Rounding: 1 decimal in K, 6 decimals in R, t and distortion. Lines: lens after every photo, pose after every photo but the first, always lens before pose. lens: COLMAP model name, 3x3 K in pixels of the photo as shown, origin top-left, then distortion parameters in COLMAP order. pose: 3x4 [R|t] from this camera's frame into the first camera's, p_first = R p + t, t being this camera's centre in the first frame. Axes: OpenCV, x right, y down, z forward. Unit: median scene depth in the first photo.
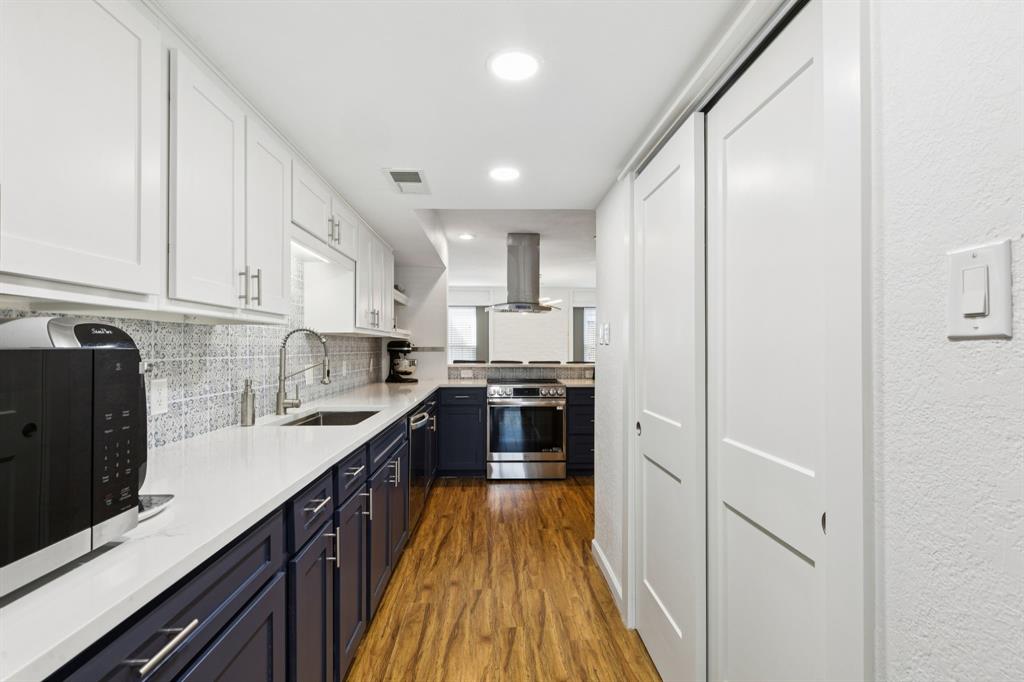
lens RADIAL K [[454.1, 0, 512.0], [0, 454.1, 341.0], [0, 0, 1]] dist [0.001526, 0.000151]
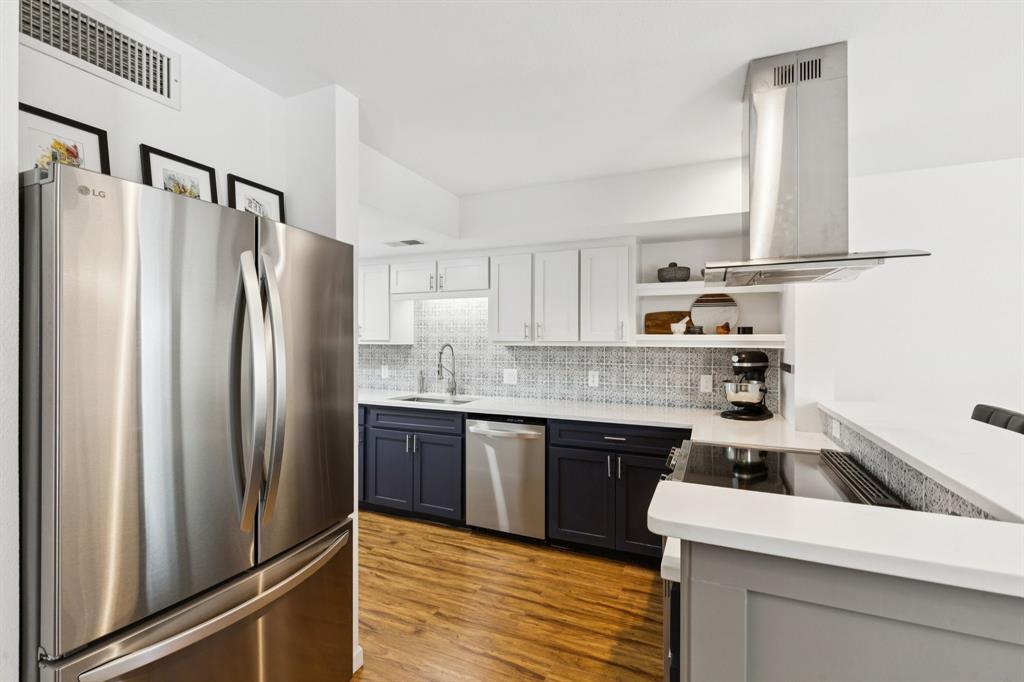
lens RADIAL K [[454.1, 0, 512.0], [0, 454.1, 341.0], [0, 0, 1]] dist [0.001526, 0.000151]
pose [[-0.431883, 0.004393, -0.901919, 0.782489], [0.007848, 0.999969, 0.001113, -0.034660], [0.901895, -0.006597, -0.431904, 1.640036]]
